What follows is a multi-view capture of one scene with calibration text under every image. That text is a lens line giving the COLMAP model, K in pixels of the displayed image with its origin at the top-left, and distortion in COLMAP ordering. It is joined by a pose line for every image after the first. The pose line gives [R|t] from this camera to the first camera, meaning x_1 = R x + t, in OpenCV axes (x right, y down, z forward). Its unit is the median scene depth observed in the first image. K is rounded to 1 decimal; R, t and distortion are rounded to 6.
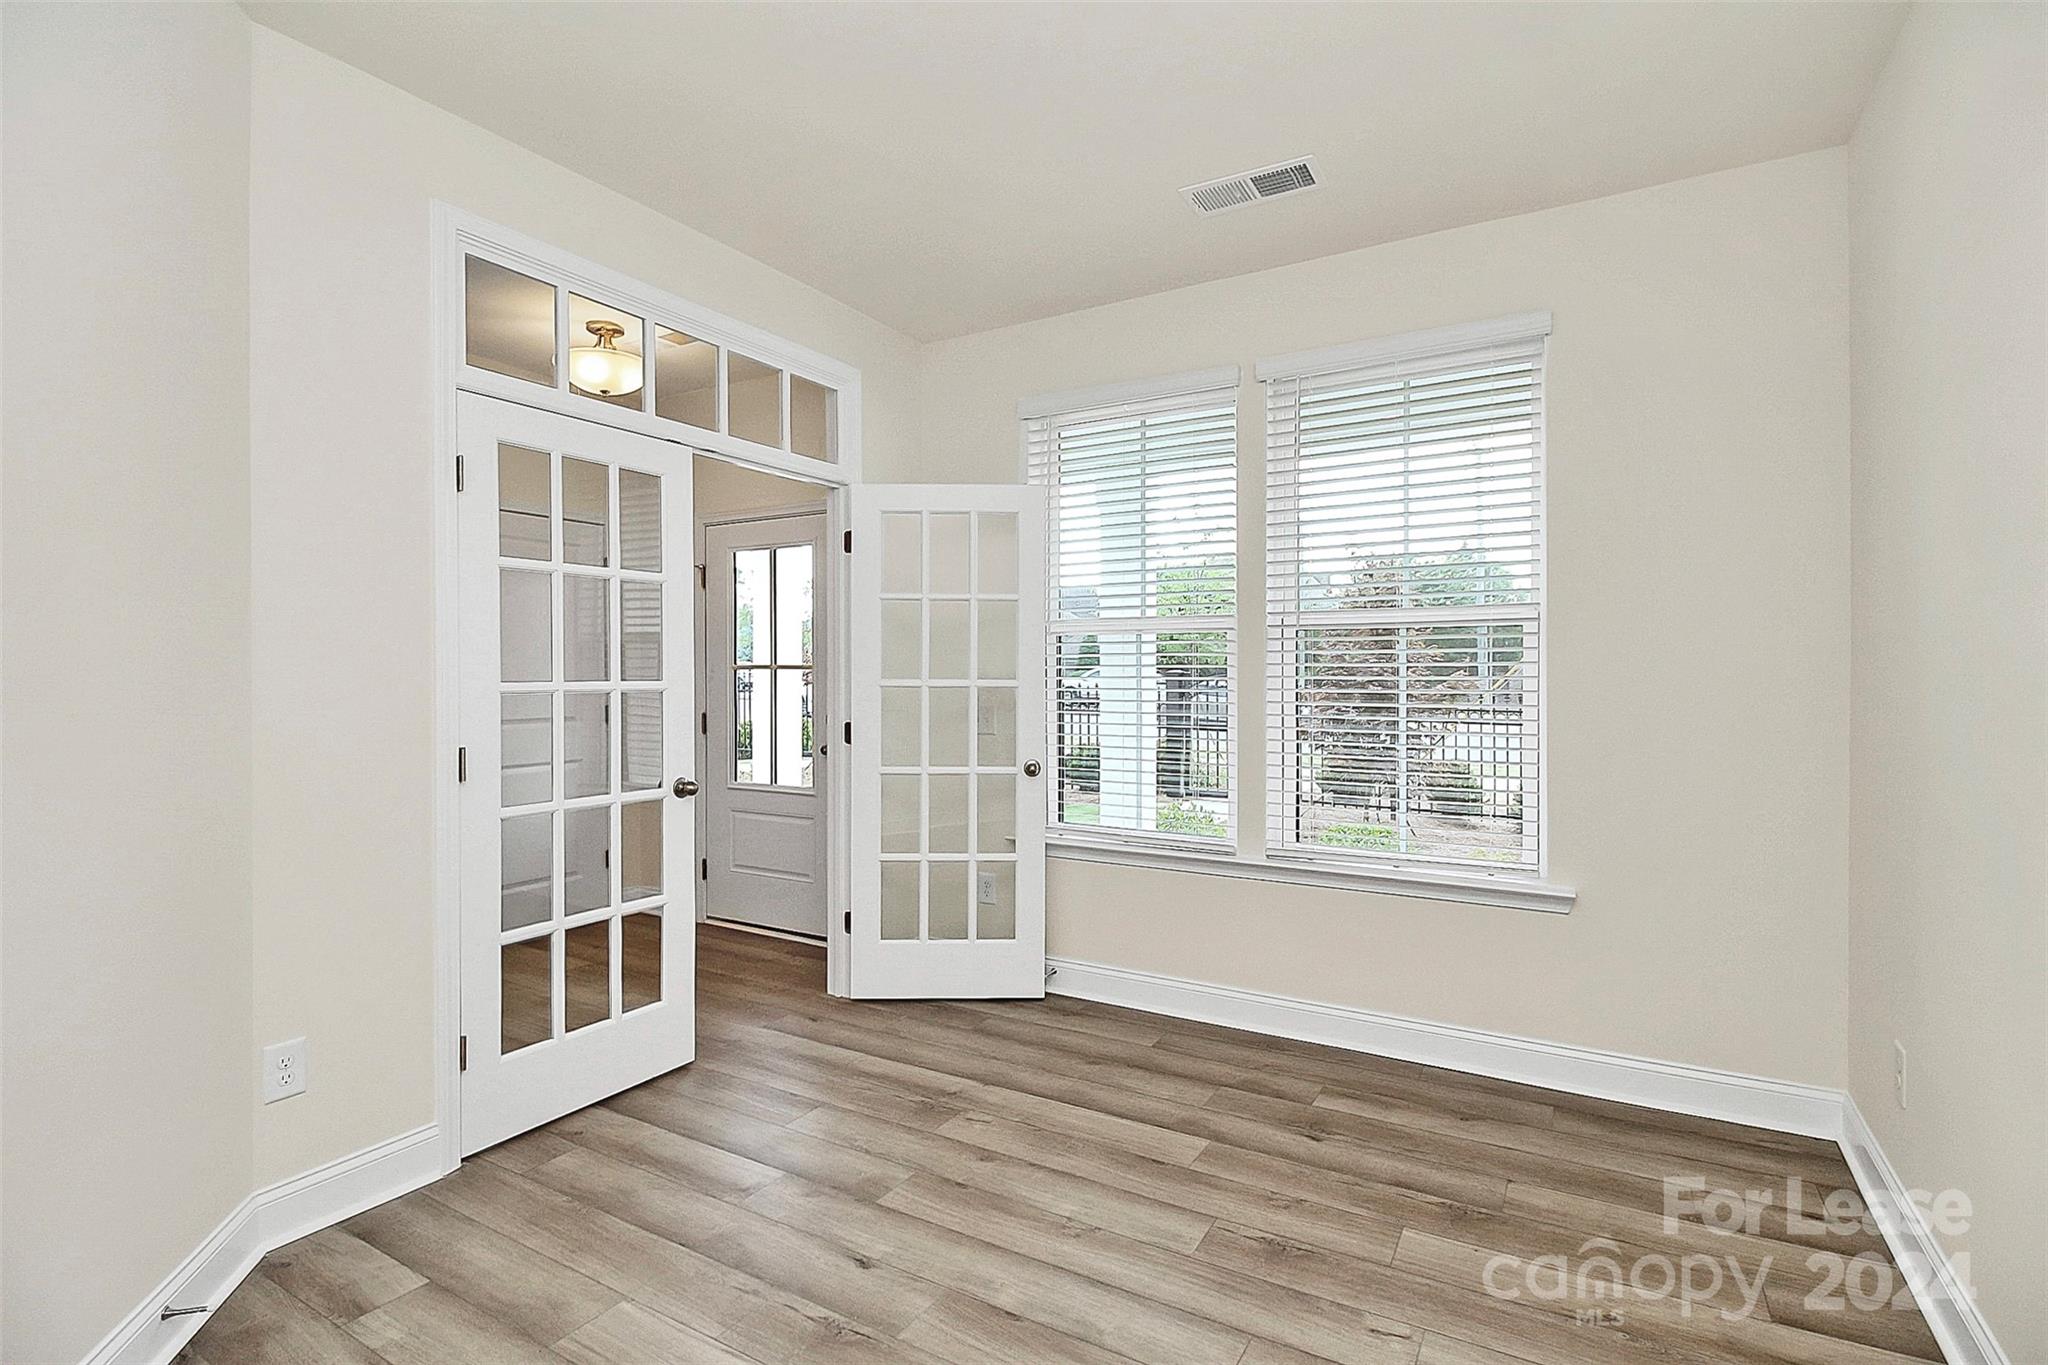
lens RADIAL K [[985.0, 0, 1024.0], [0, 985.0, 682.5], [0, 0, 1]] dist [-0.003097, -0.001227]
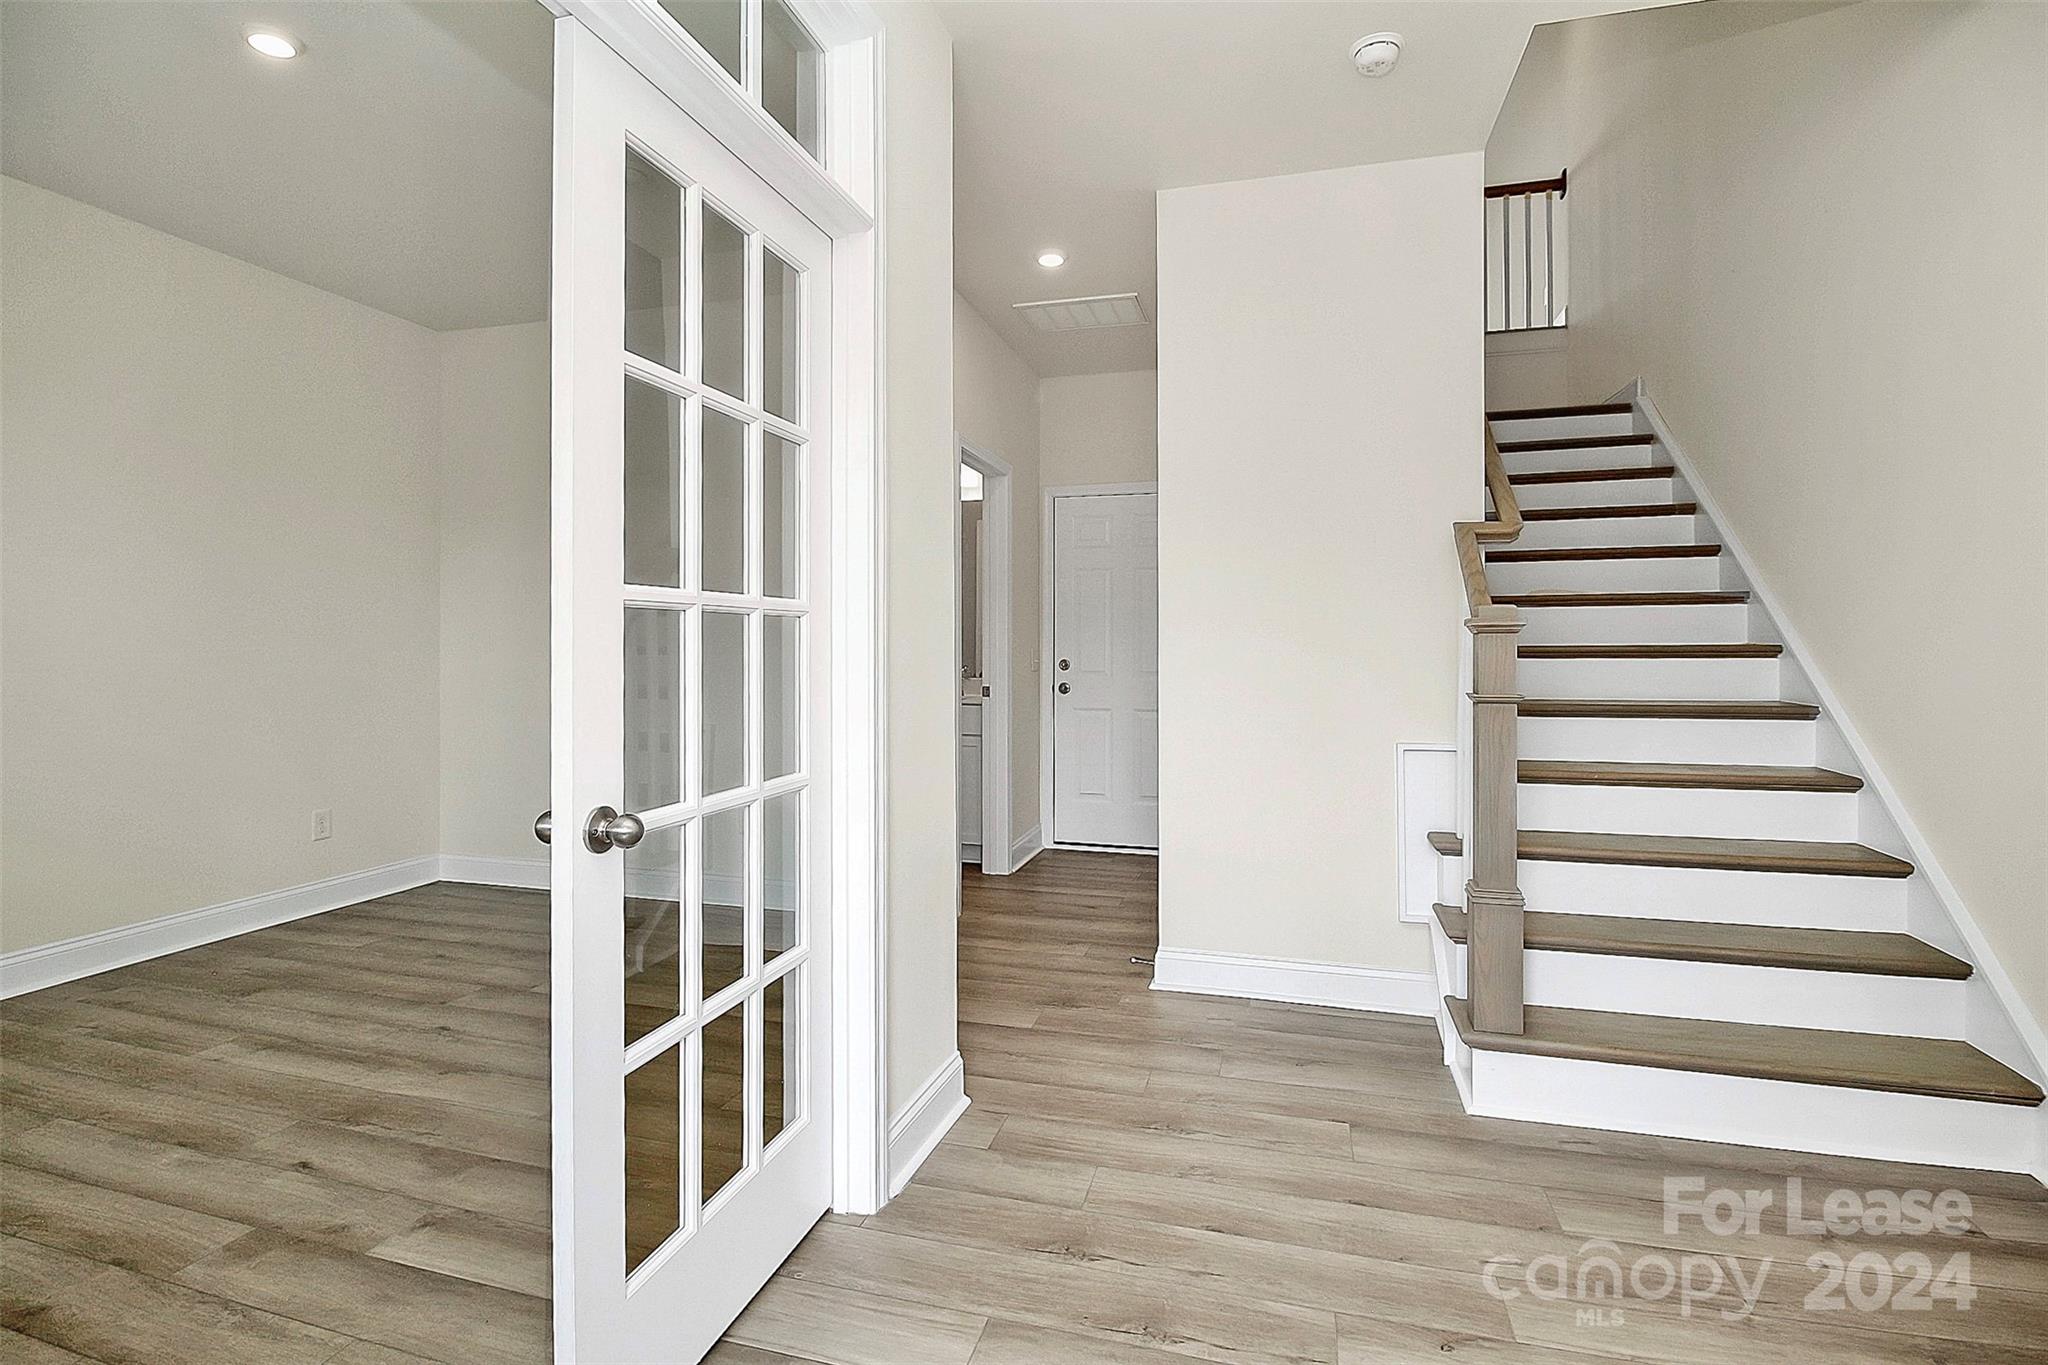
lens RADIAL K [[985.0, 0, 1024.0], [0, 985.0, 682.5], [0, 0, 1]] dist [-0.003097, -0.001227]
pose [[-0.965722, 0.009444, -0.259405, -0.587654], [0.000587, 0.999415, 0.034198, 0.027362], [0.259577, 0.032874, -0.965163, 2.012160]]
